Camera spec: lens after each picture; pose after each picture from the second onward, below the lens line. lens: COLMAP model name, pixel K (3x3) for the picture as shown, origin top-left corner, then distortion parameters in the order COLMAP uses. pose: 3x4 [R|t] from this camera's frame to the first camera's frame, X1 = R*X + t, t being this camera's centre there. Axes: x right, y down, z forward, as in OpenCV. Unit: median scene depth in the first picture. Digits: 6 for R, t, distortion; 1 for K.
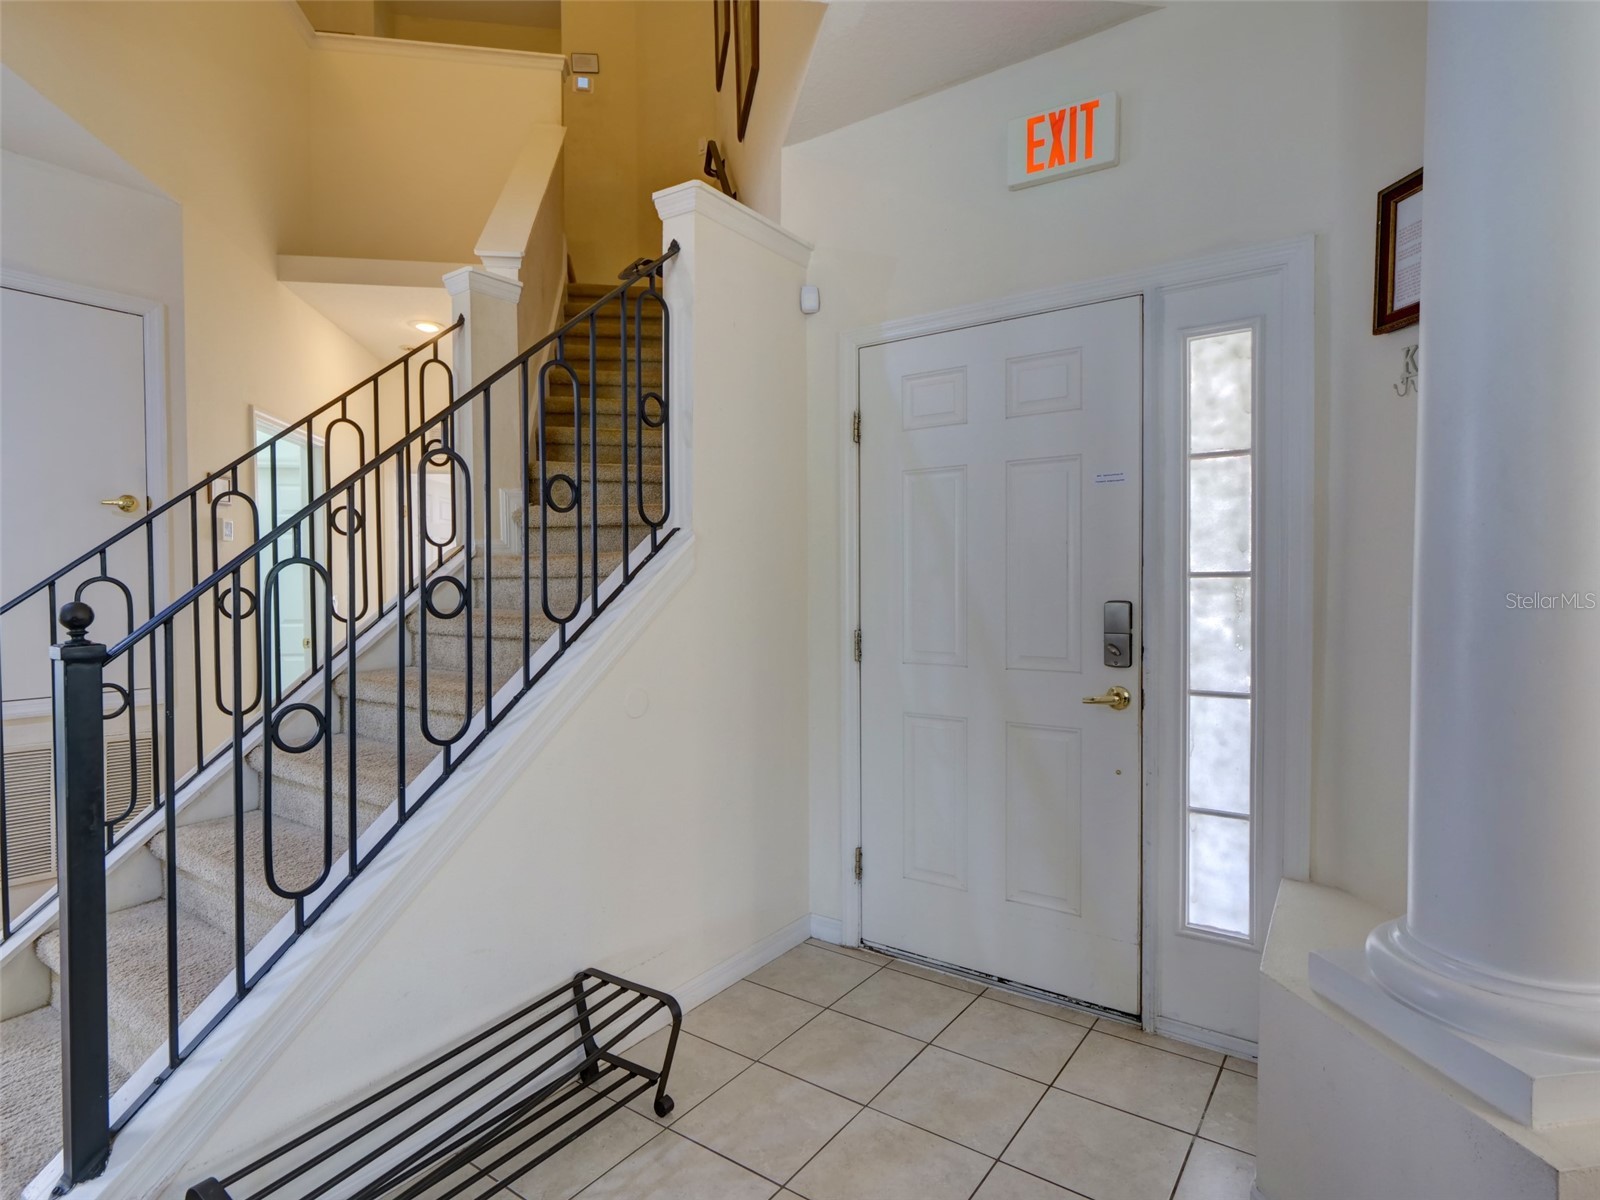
lens RADIAL K [[845.8, 0, 800.0], [0, 845.8, 600.0], [0, 0, 1]] dist [-0.002075, -0.000245]
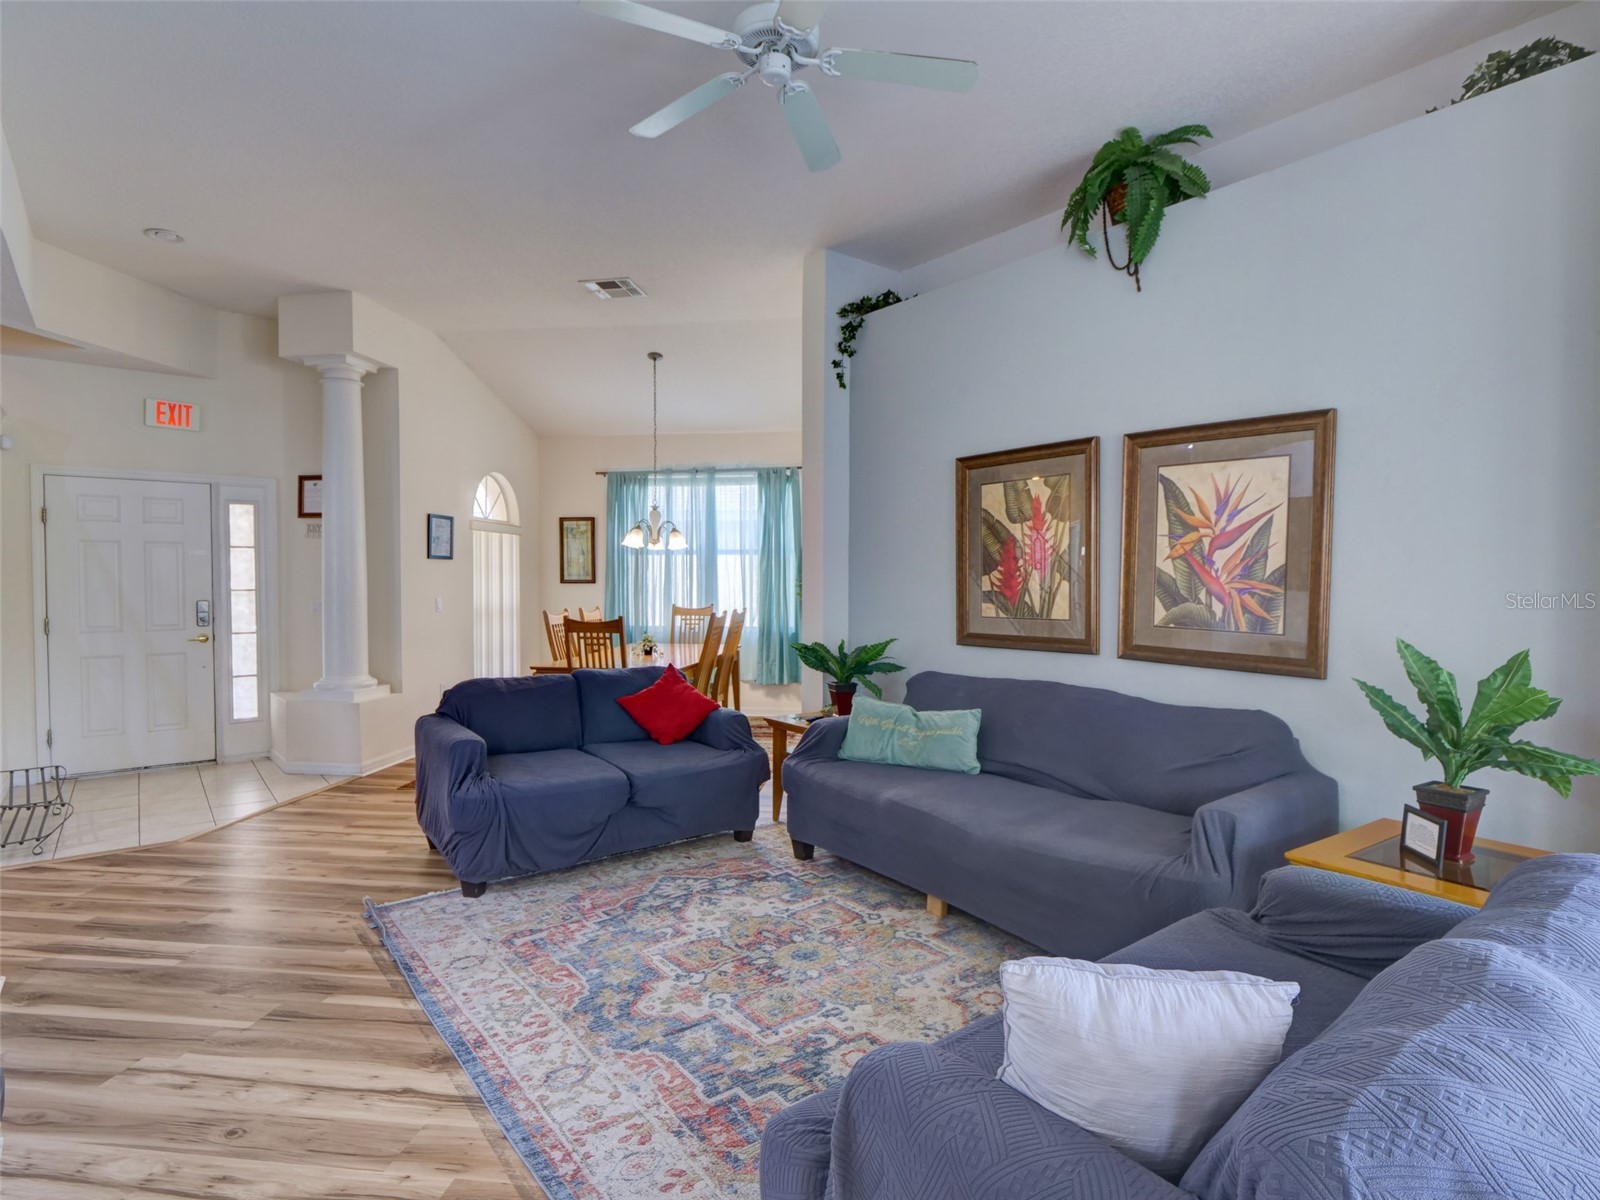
lens RADIAL K [[845.8, 0, 800.0], [0, 845.8, 600.0], [0, 0, 1]] dist [-0.002075, -0.000245]
pose [[0.275194, -0.023440, 0.961103, -1.656809], [0.013059, 0.999702, 0.020642, -0.031152], [-0.961300, 0.006870, 0.275418, -1.514685]]
